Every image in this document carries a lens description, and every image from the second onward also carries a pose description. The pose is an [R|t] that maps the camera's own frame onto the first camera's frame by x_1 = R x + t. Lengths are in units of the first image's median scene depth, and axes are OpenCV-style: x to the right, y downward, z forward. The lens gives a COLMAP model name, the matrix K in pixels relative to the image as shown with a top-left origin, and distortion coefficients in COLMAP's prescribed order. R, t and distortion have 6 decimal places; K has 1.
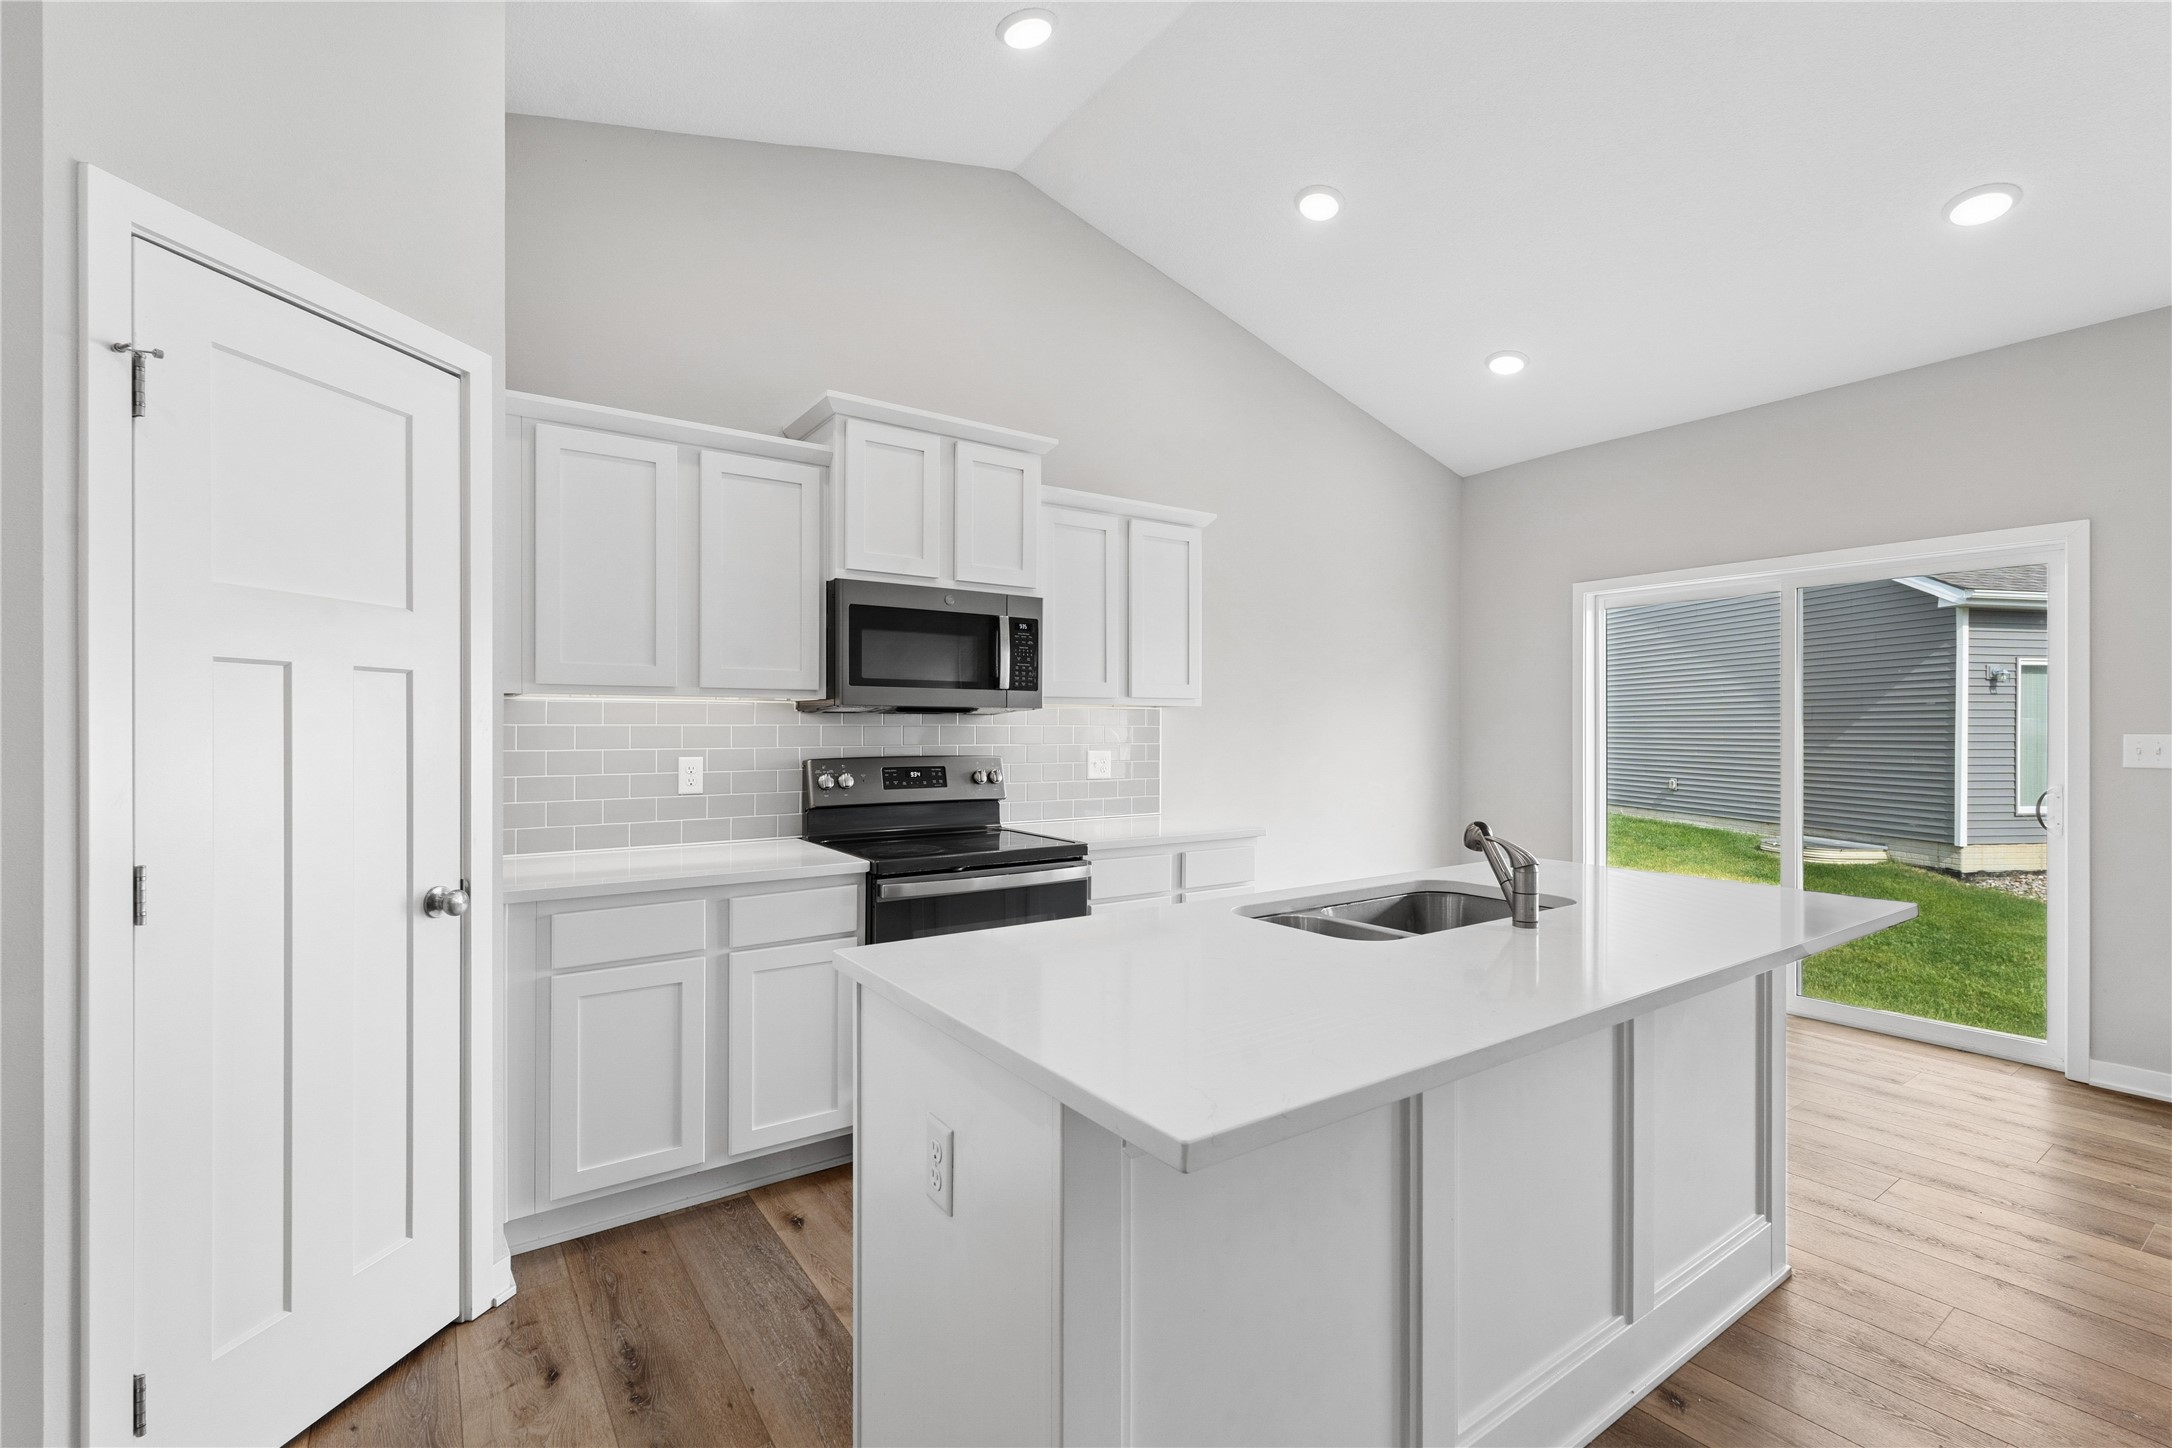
lens RADIAL K [[953.1, 0, 1080.8], [0, 953.1, 730.7], [0, 0, 1]] dist [0.002755, -0.000379]
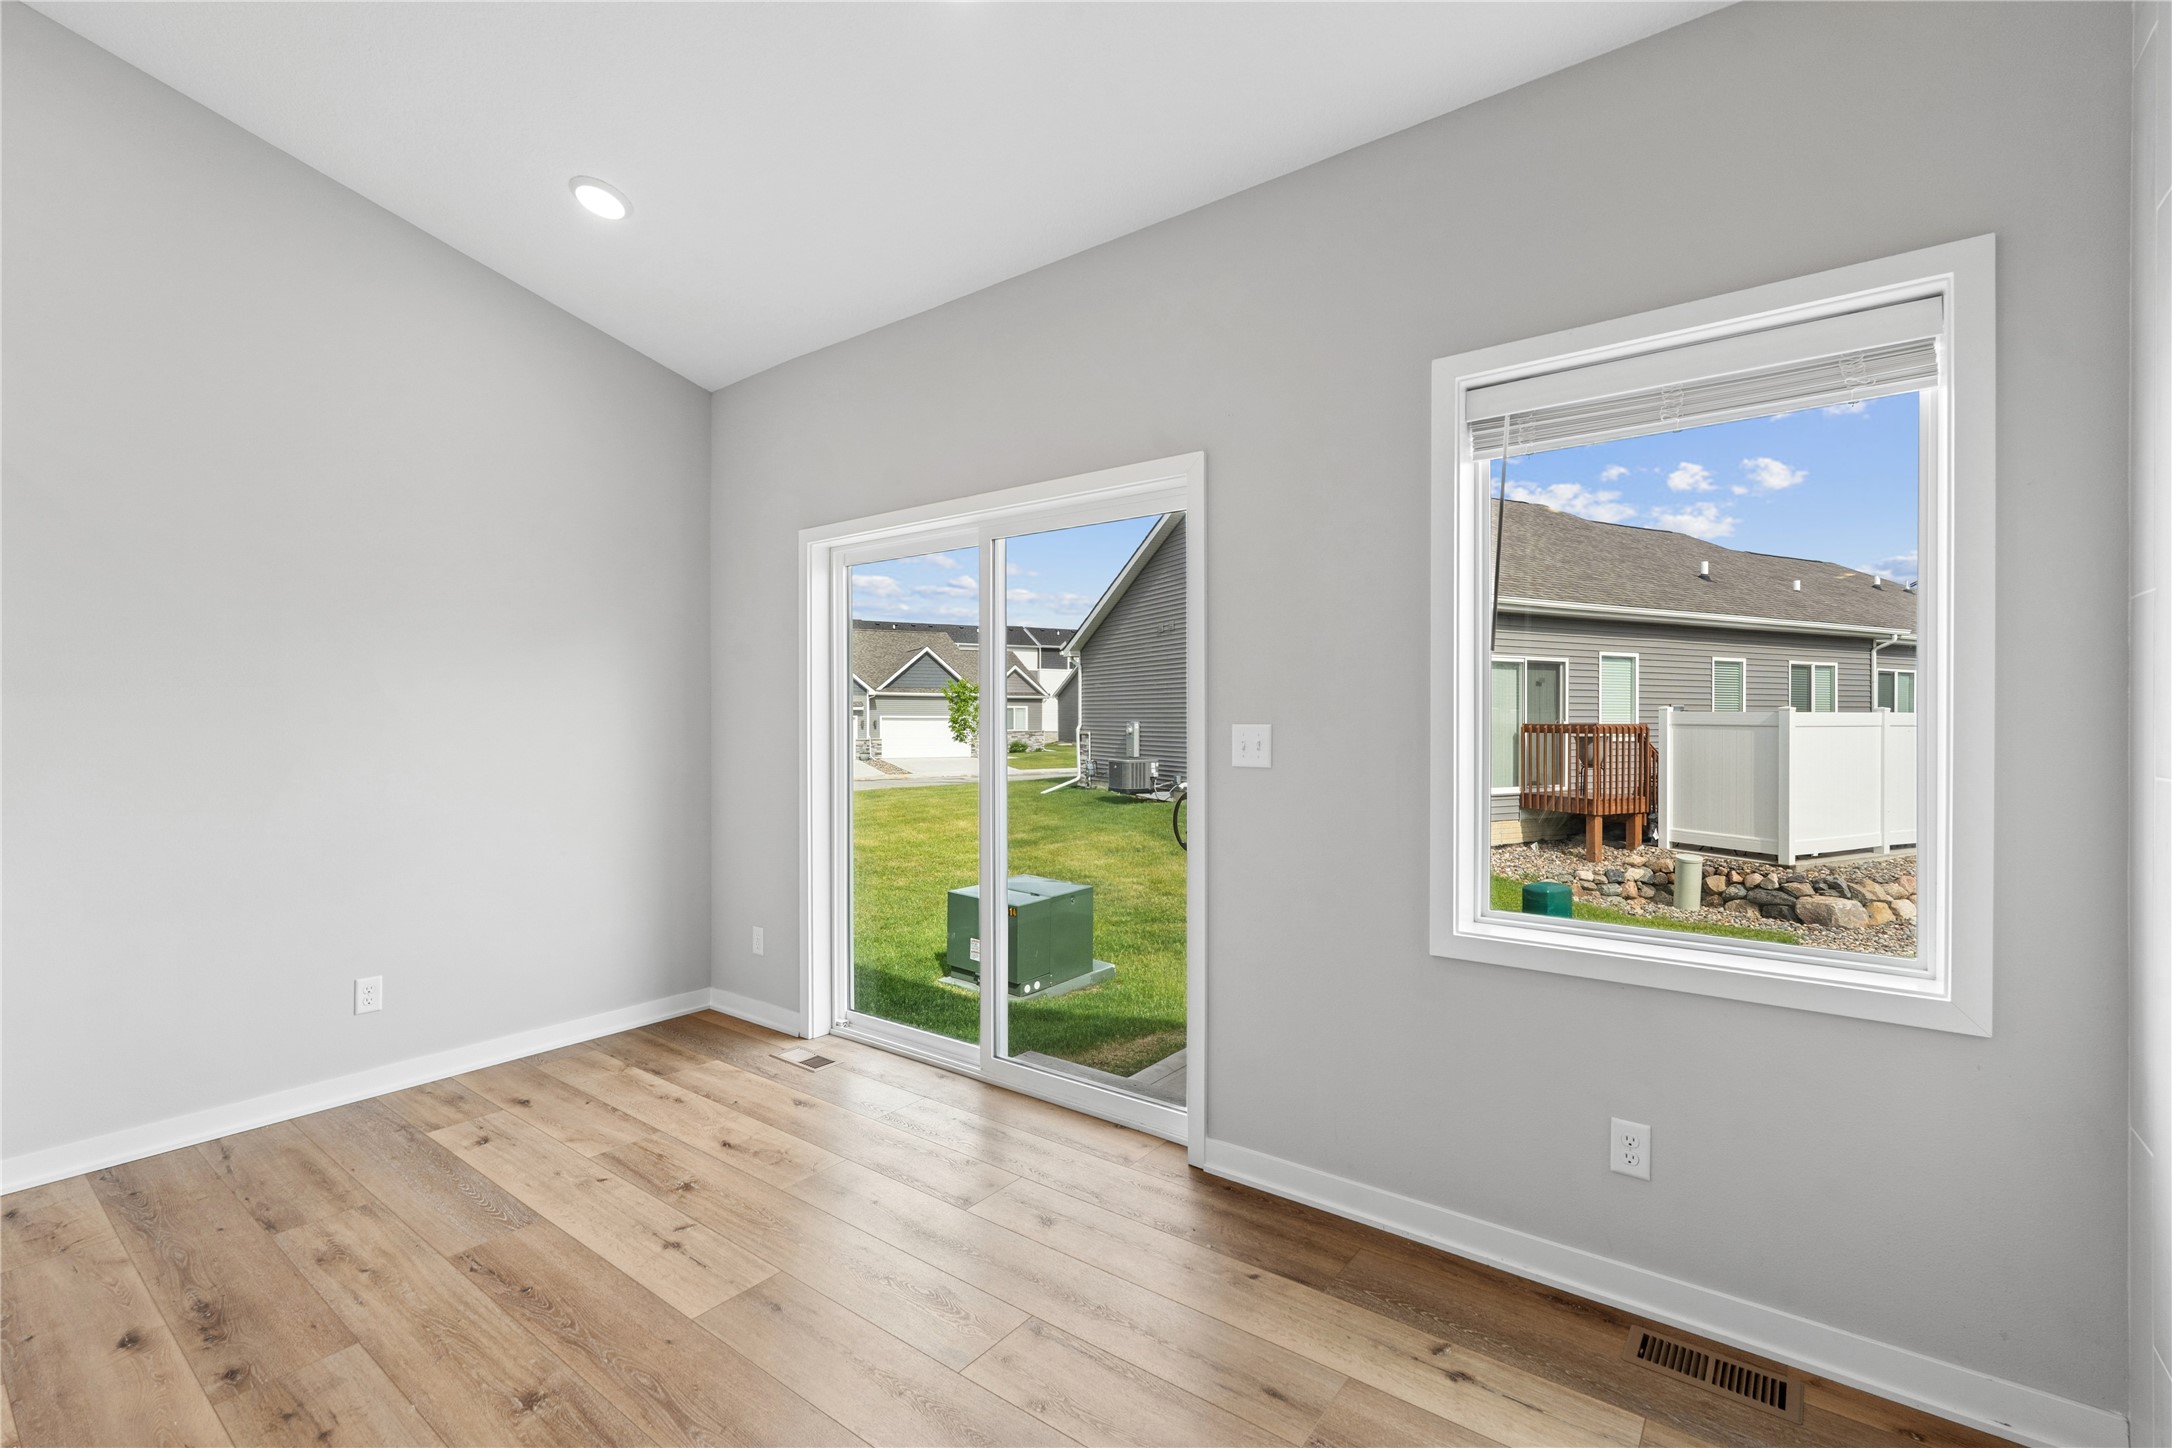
lens RADIAL K [[953.1, 0, 1081.0], [0, 953.1, 717.8], [0, 0, 1]] dist [0.002755, -0.000379]
pose [[0.954496, 0.000509, 0.298222, 0.750692], [0.000685, 0.999992, -0.003898, 0.001242], [-0.298222, 0.003924, 0.954489, 0.291036]]
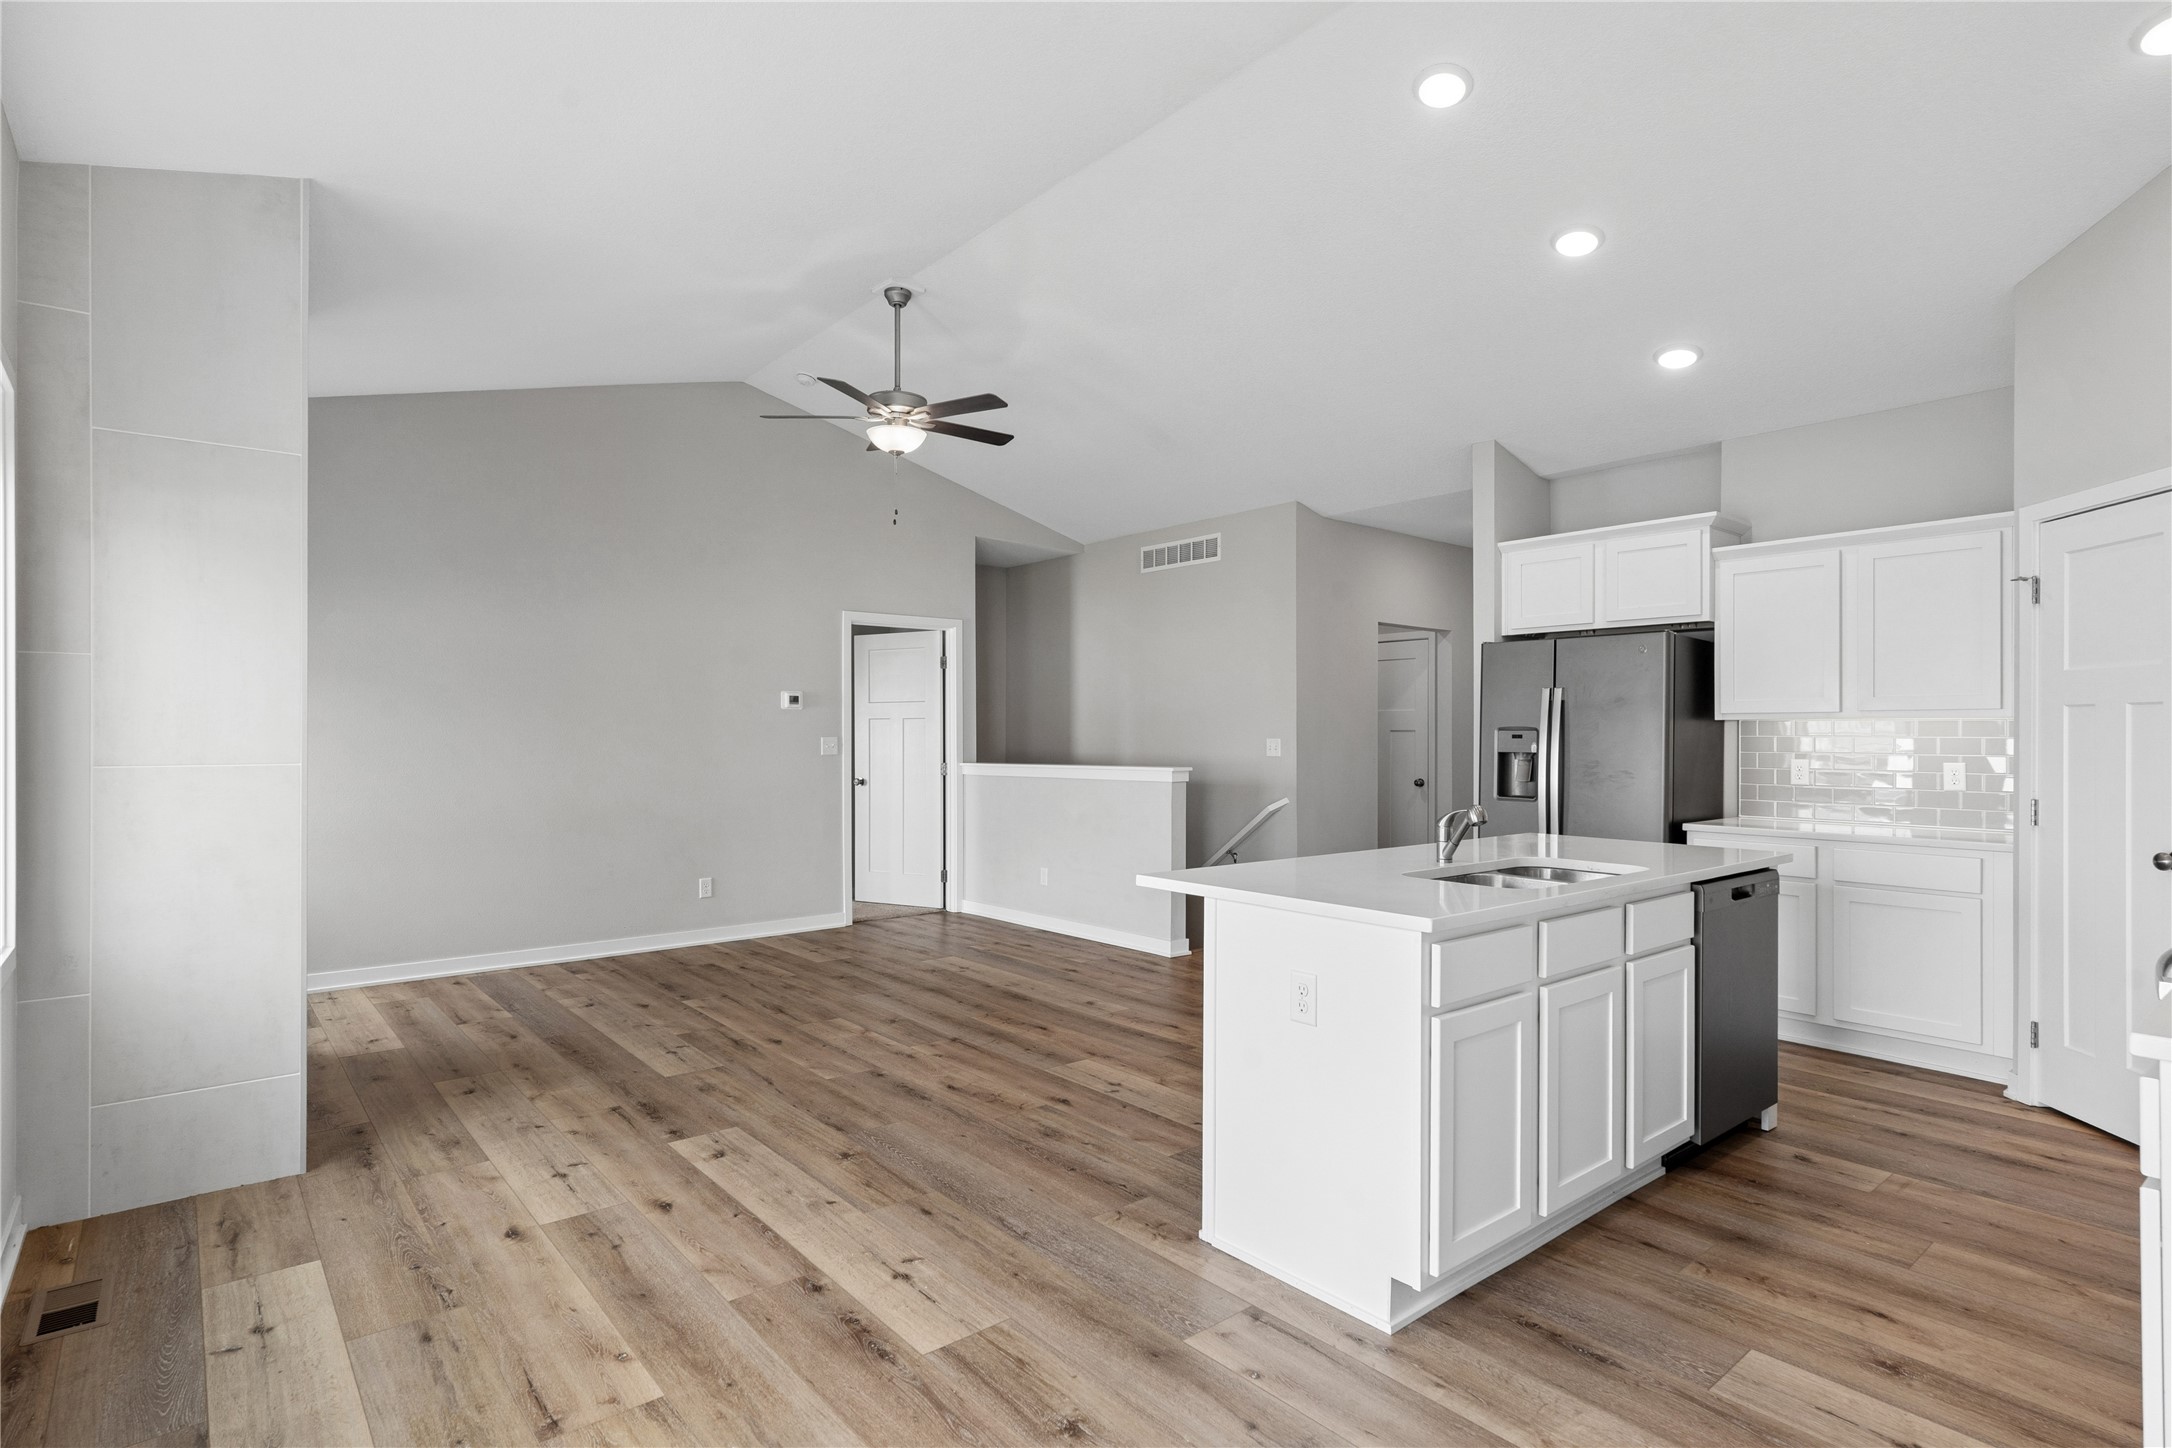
lens RADIAL K [[1099.7, 0, 1084.3], [0, 1099.7, 730.2], [0, 0, 1]] dist [0.006554, 0.000737]
pose [[-0.996438, -0.005807, -0.084123, 0.662734], [-0.005834, 0.999983, 0.000081, -0.004913], [0.084121, 0.000572, -0.996455, 1.511929]]
